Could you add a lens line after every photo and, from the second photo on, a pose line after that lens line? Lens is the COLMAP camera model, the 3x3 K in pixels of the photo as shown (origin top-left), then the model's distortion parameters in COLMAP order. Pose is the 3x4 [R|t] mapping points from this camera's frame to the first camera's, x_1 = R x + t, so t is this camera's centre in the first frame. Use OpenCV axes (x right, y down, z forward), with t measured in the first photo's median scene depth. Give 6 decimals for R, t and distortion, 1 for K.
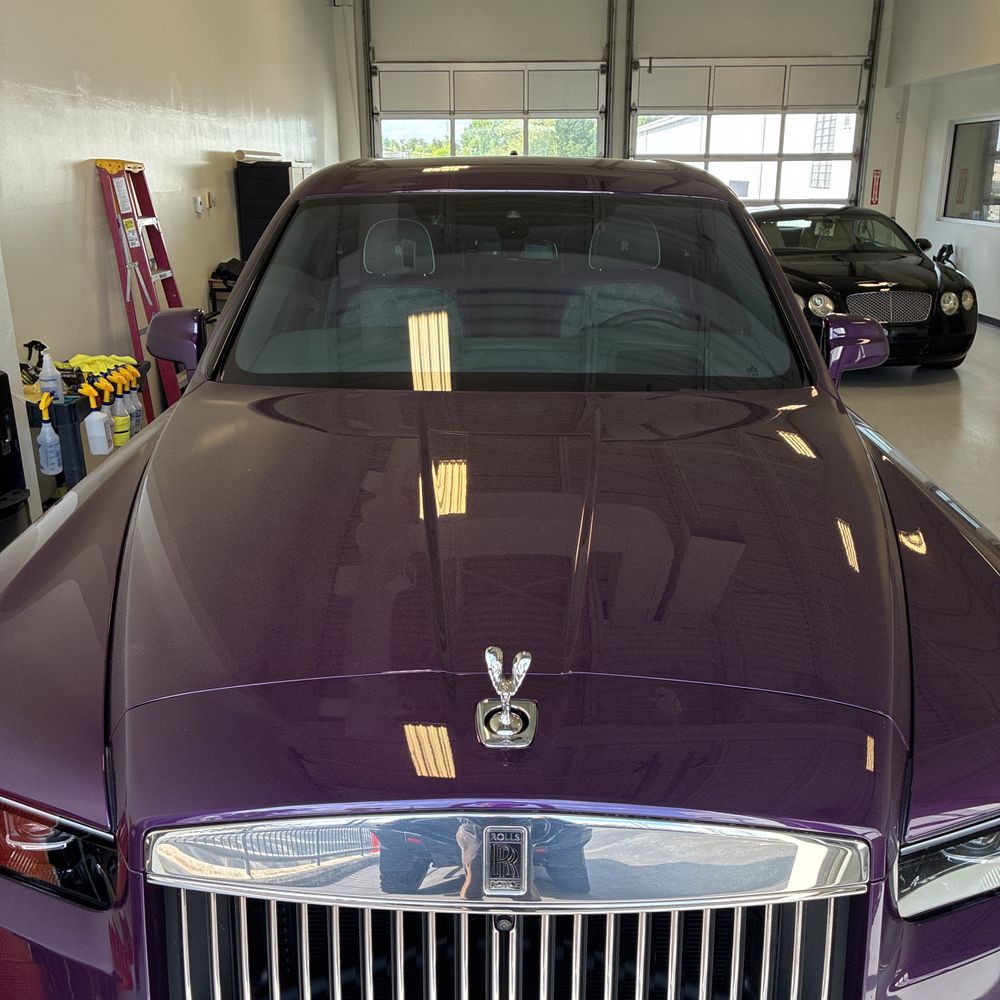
lens RADIAL K [[1037.8, 0, 500.0], [0, 1037.8, 500.0], [0, 0, 1]] dist [0.010474, 0.024820]
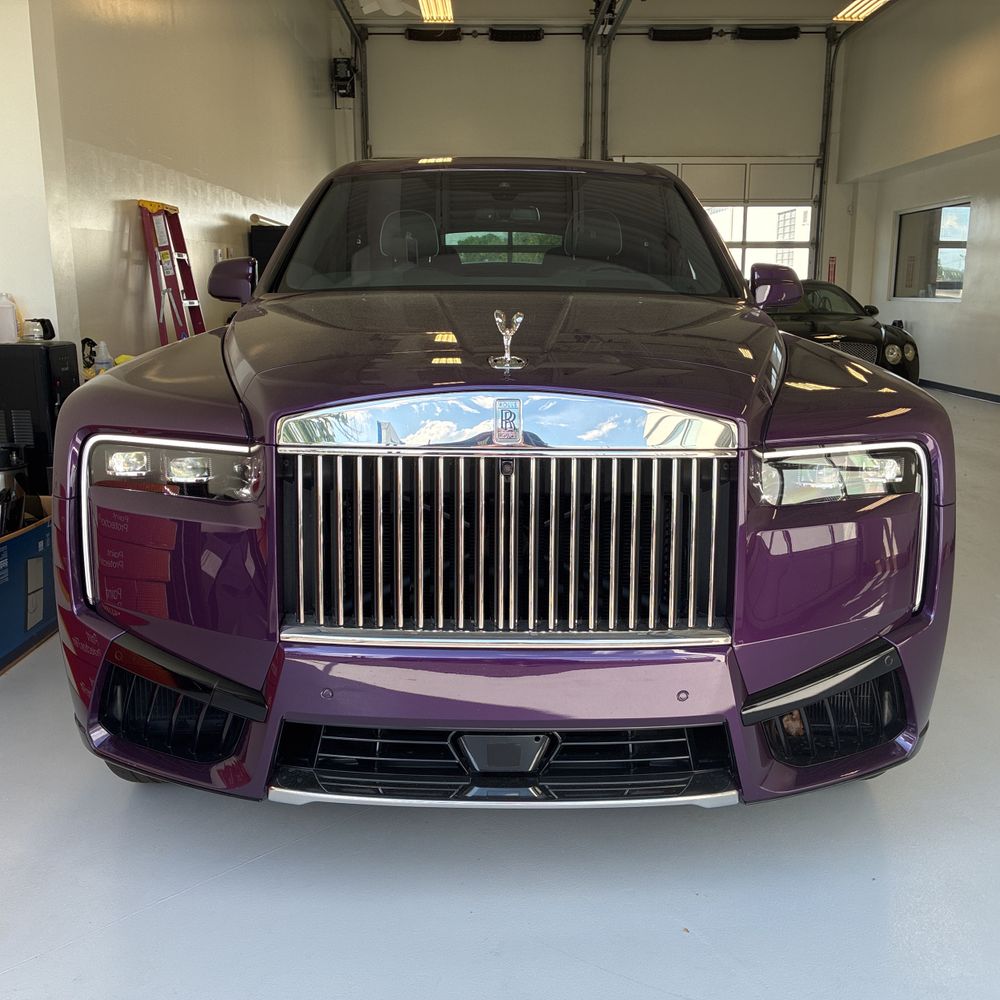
lens RADIAL K [[1037.8, 0, 500.0], [0, 1037.8, 500.0], [0, 0, 1]] dist [0.010474, 0.024820]
pose [[0.999870, 0.000956, 0.016075, -0.003893], [0.000801, 0.994051, -0.108913, 0.075220], [-0.016084, 0.108911, 0.993921, -0.066952]]
